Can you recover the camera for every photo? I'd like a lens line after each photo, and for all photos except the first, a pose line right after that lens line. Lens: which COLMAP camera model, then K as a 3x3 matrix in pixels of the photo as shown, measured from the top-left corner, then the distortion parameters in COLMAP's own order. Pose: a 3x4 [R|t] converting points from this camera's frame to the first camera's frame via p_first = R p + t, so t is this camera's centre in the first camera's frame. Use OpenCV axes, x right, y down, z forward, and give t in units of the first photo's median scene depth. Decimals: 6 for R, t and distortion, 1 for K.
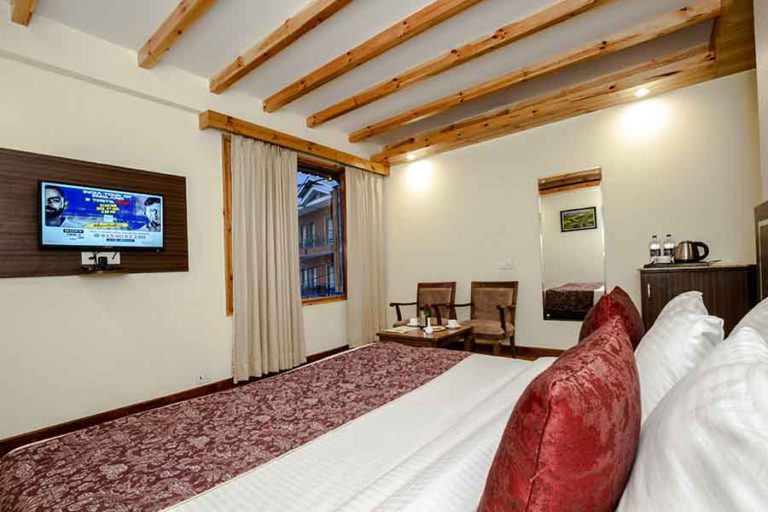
lens RADIAL K [[364.0, 0, 388.0], [0, 364.0, 258.0], [0, 0, 1]] dist [-0.005611, -0.000465]
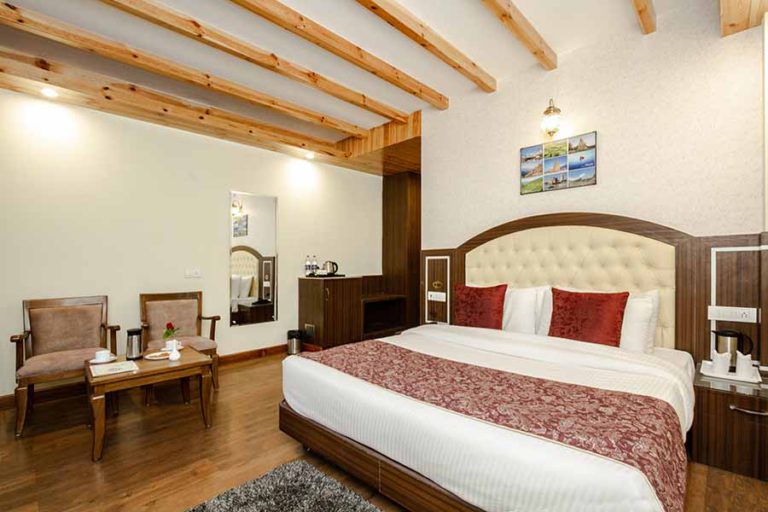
lens RADIAL K [[364.0, 0, 386.5], [0, 364.0, 262.8], [0, 0, 1]] dist [-0.005611, -0.000465]
pose [[0.090400, 0.043823, 0.994941, -0.674117], [-0.033307, 0.998606, -0.040958, 0.016359], [-0.995348, -0.029436, 0.091734, 0.537366]]
